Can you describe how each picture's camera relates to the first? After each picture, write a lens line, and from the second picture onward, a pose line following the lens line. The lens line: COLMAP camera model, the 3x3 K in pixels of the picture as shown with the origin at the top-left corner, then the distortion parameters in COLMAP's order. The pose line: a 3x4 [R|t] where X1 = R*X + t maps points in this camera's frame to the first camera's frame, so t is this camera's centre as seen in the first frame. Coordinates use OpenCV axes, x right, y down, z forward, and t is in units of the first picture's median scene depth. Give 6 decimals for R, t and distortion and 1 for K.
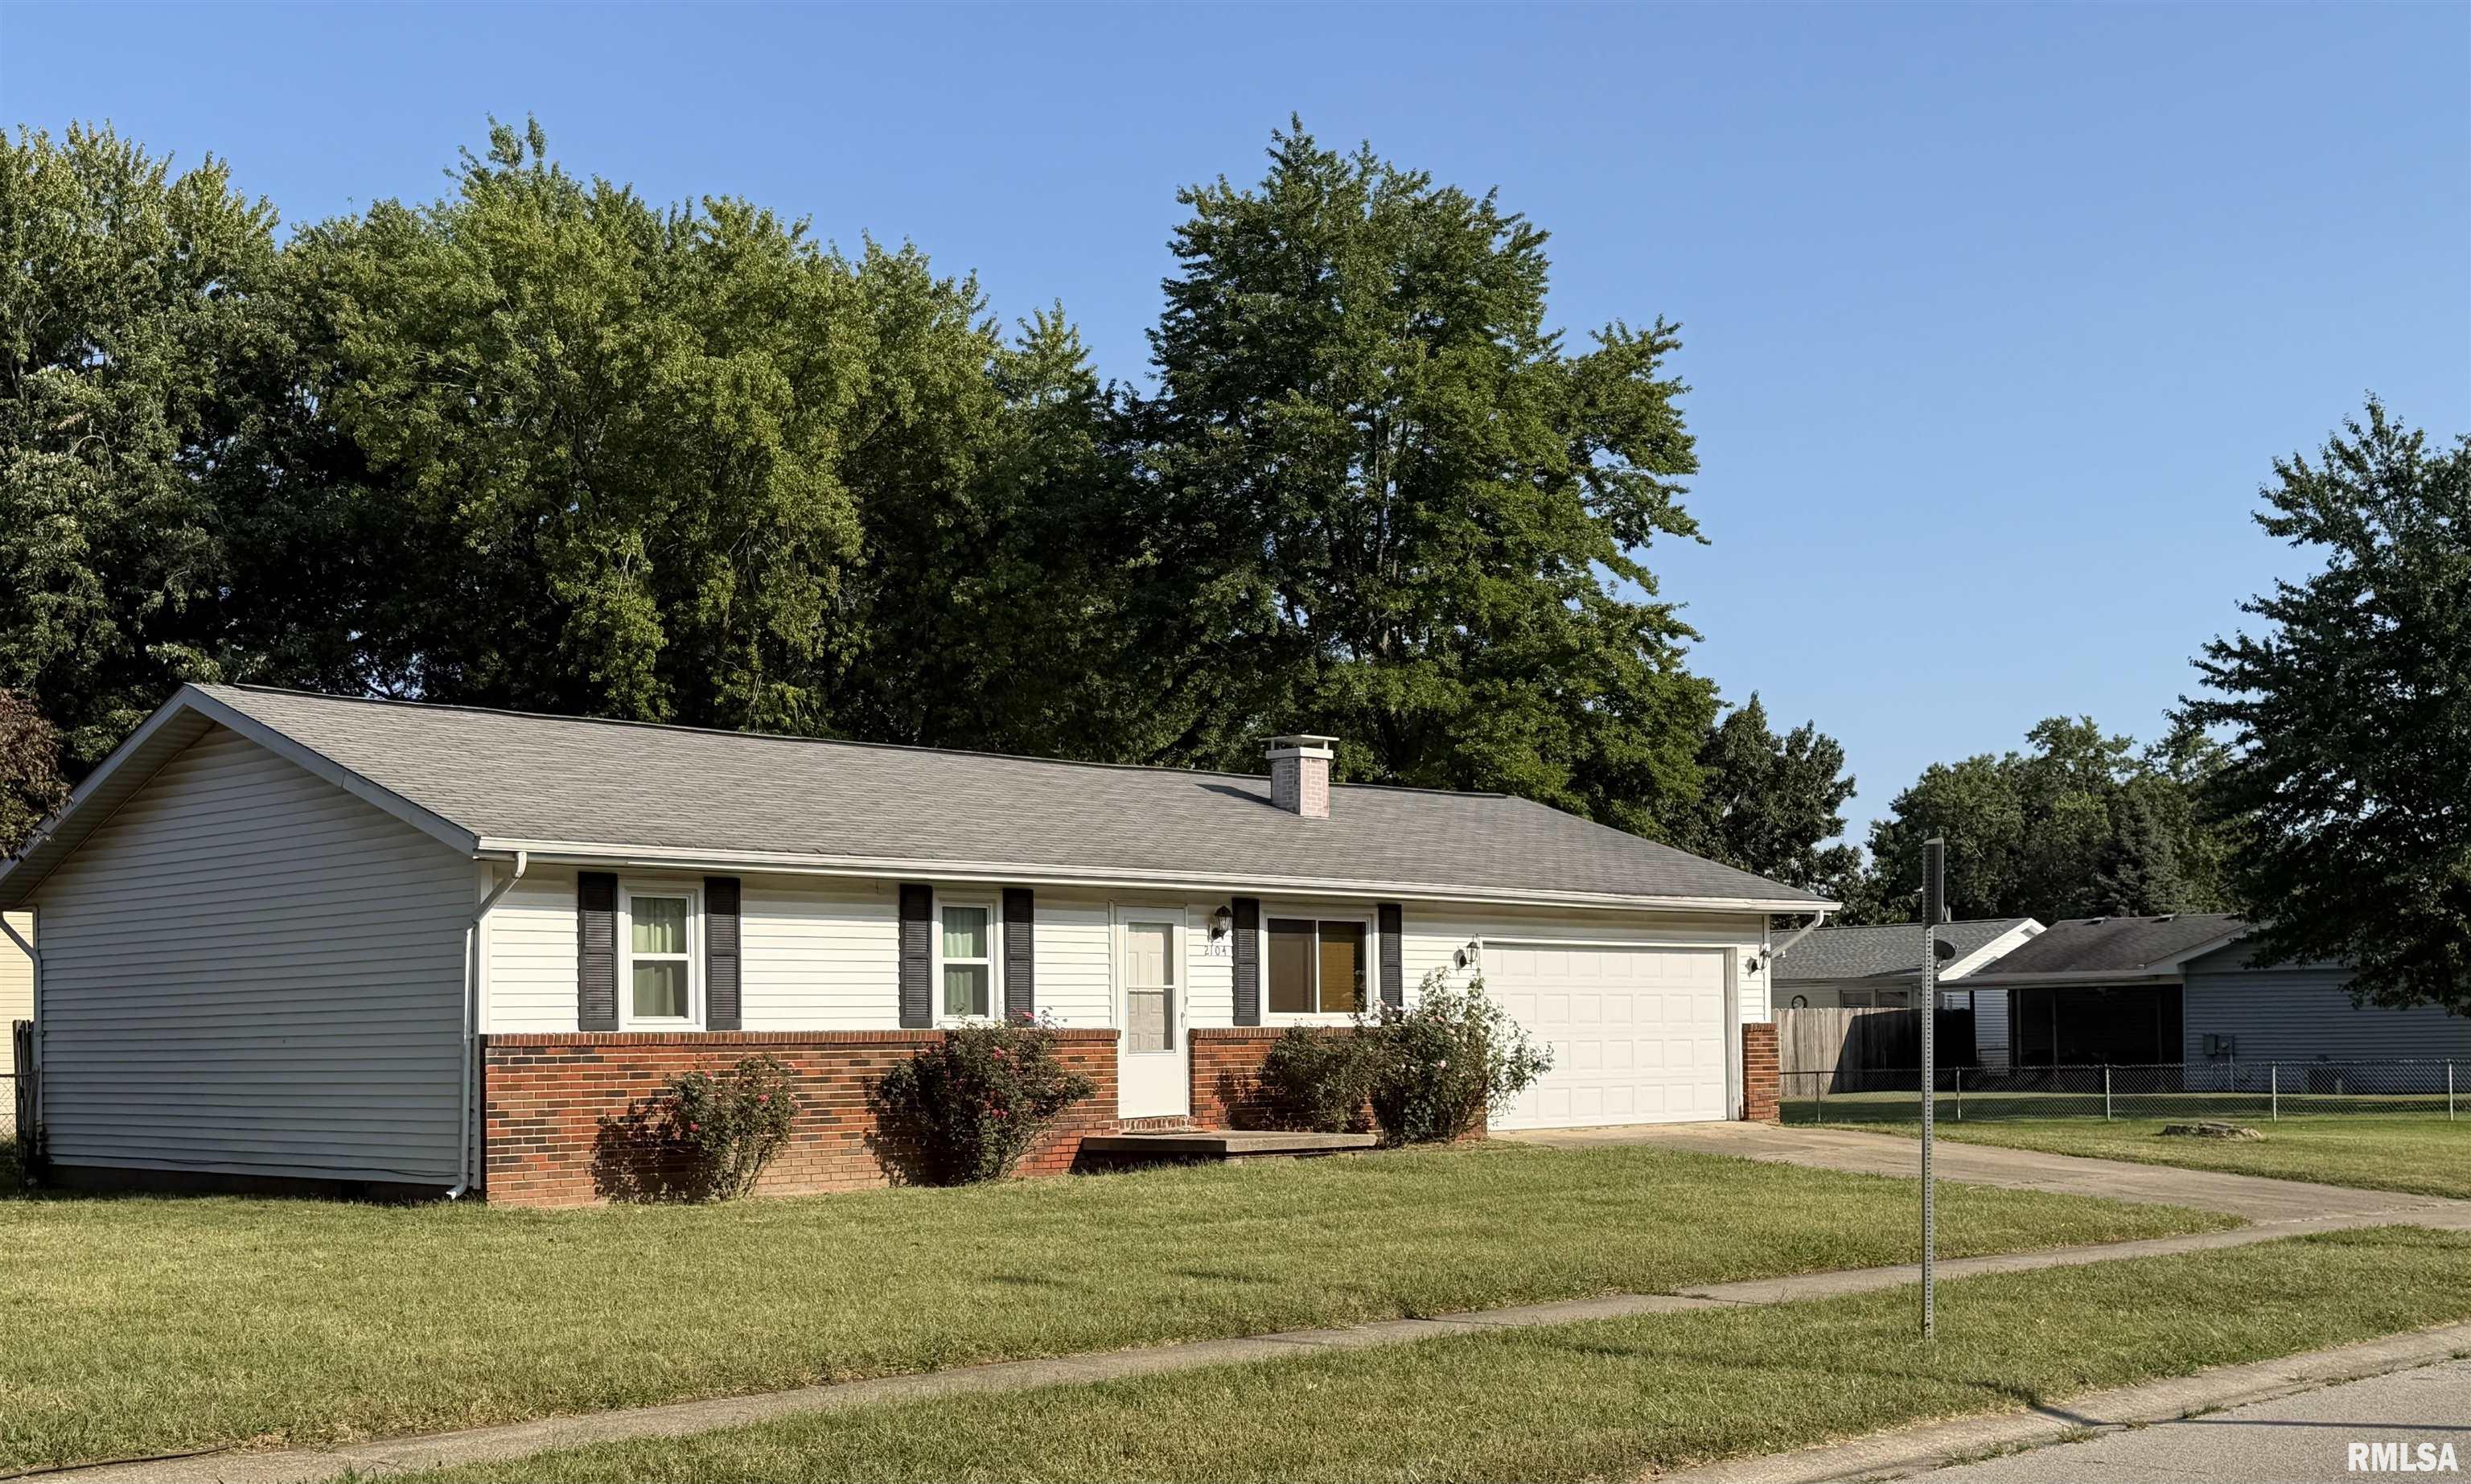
lens RADIAL K [[2862.6, 0, 1325.2], [0, 2862.6, 912.8], [0, 0, 1]] dist [0.114588, -0.008211]
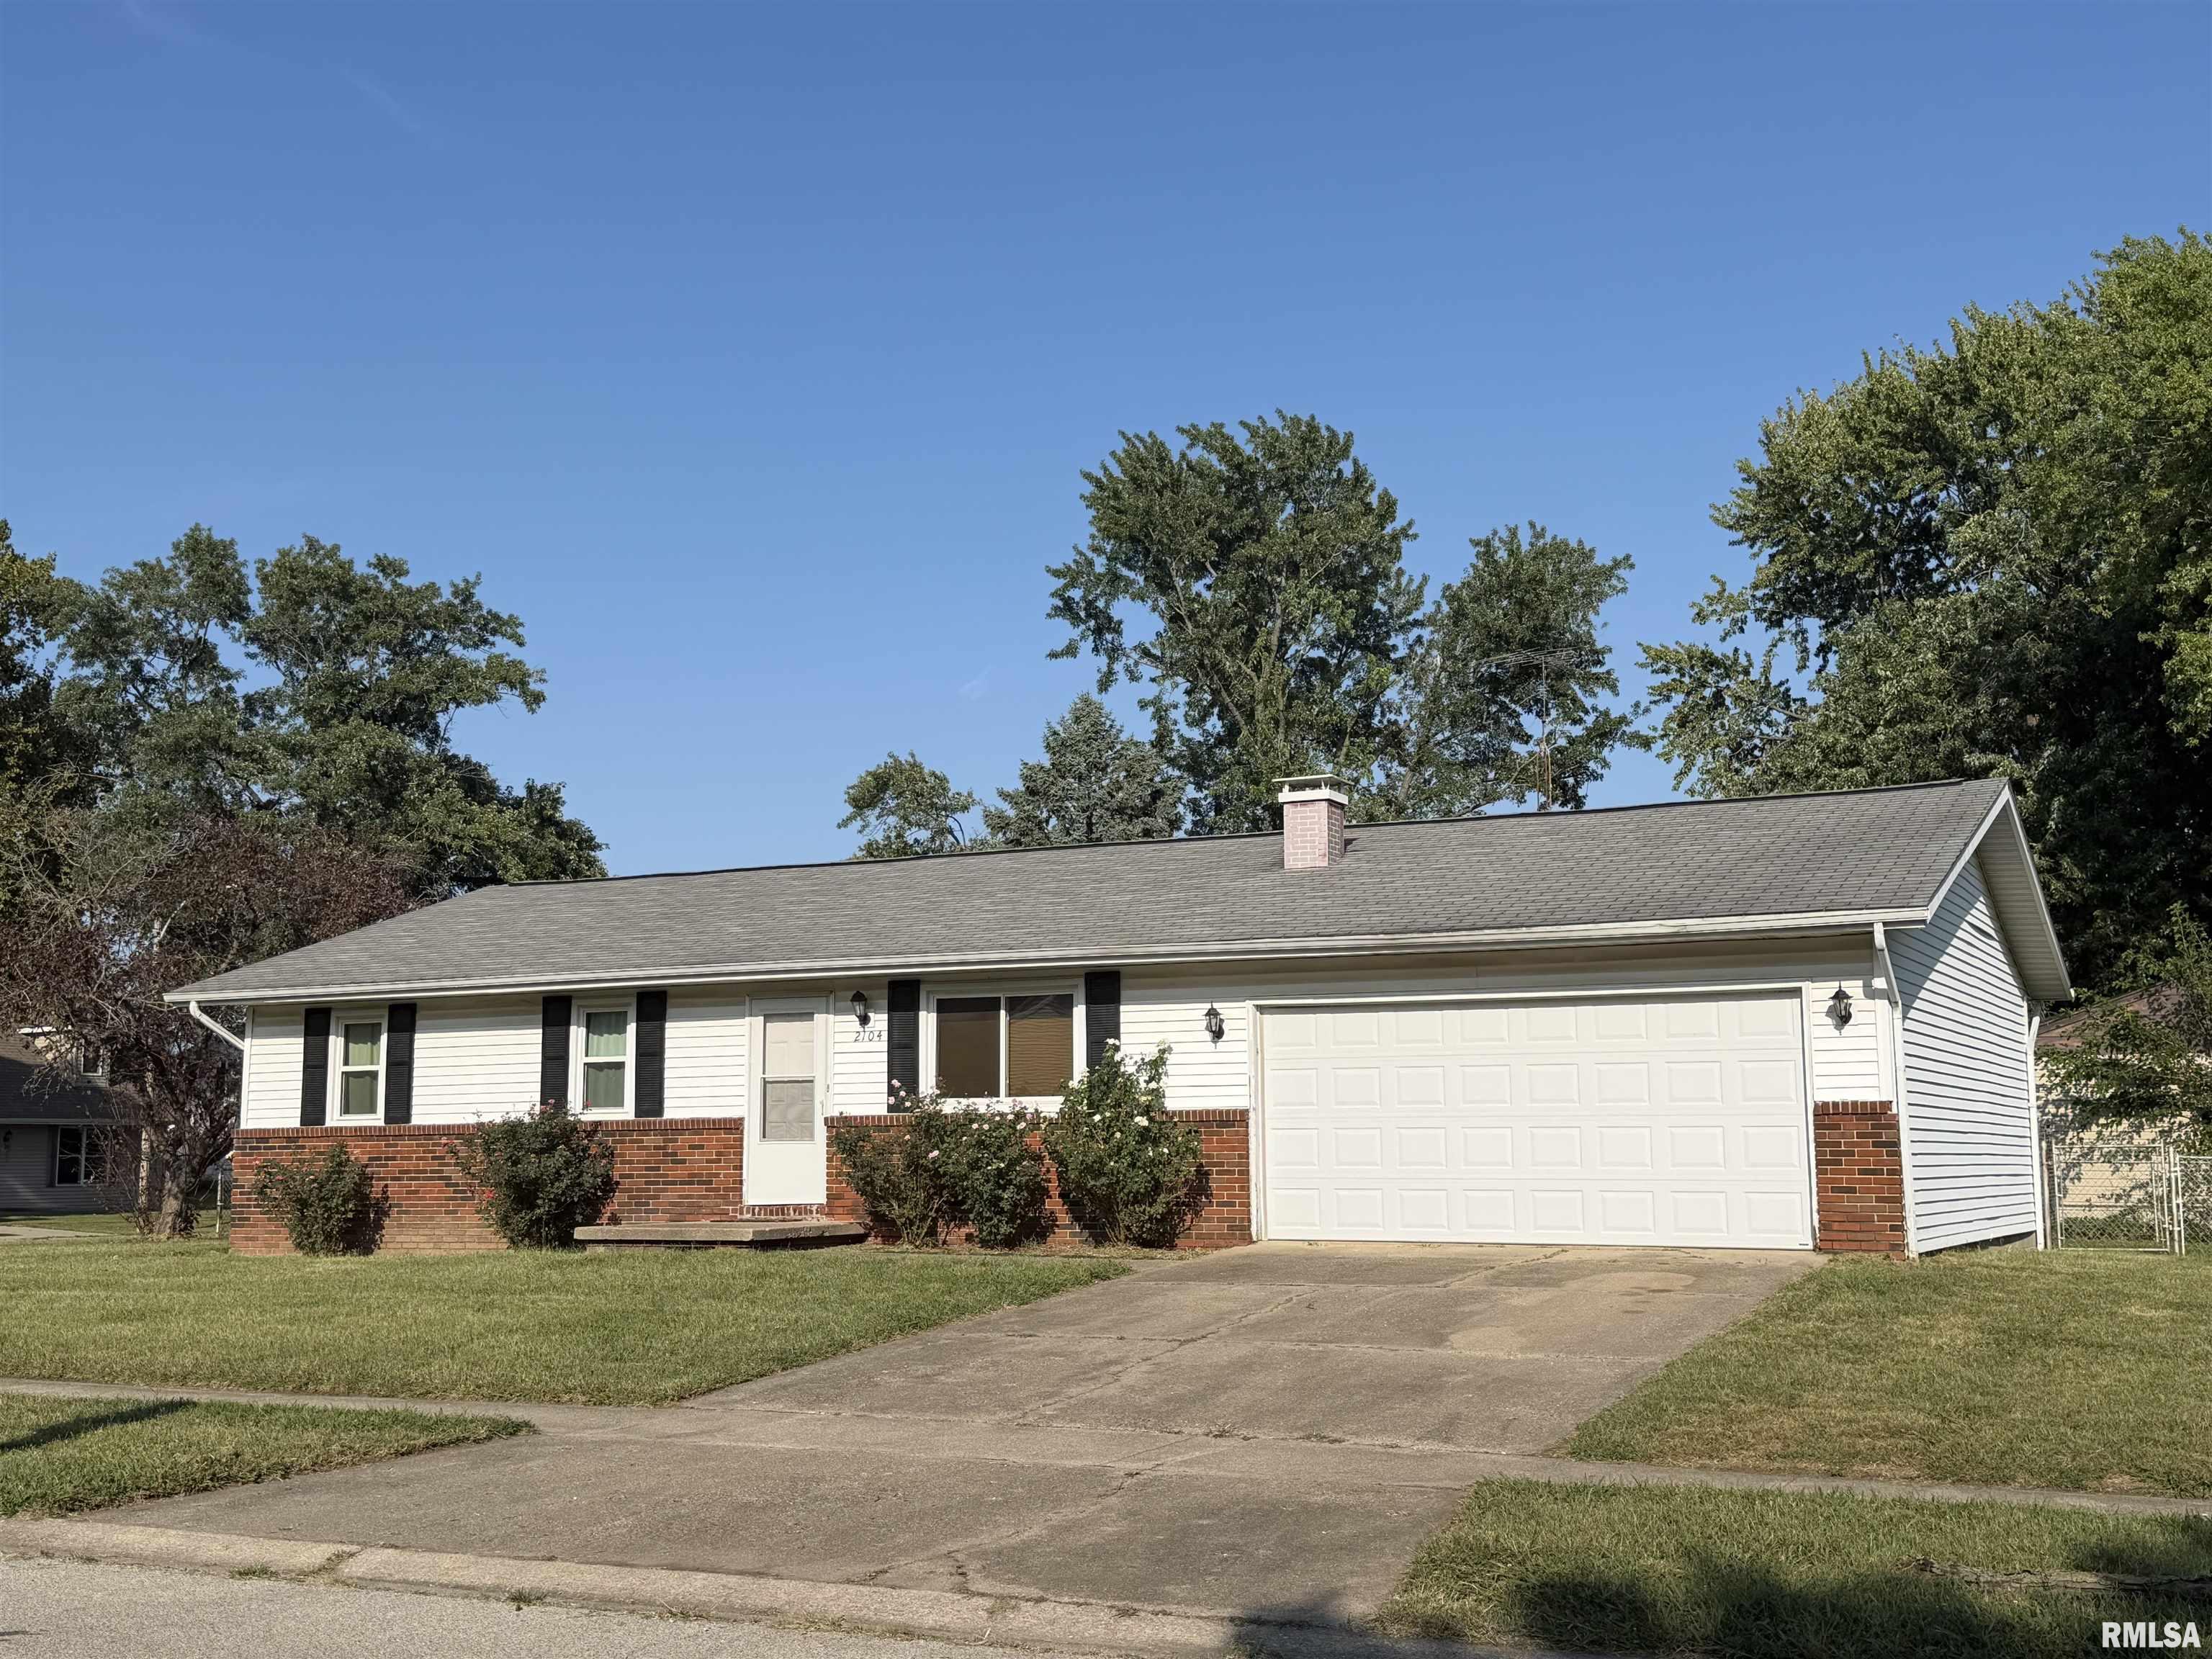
lens RADIAL K [[2468.6, 0, 1106.0], [0, 2468.6, 829.5], [0, 0, 1]] dist [0.193896, -0.366335]
pose [[0.275324, -0.110728, -0.954953, 0.841124], [0.048524, 0.993679, -0.101228, 0.034194], [0.960126, -0.018468, 0.278956, 0.876819]]
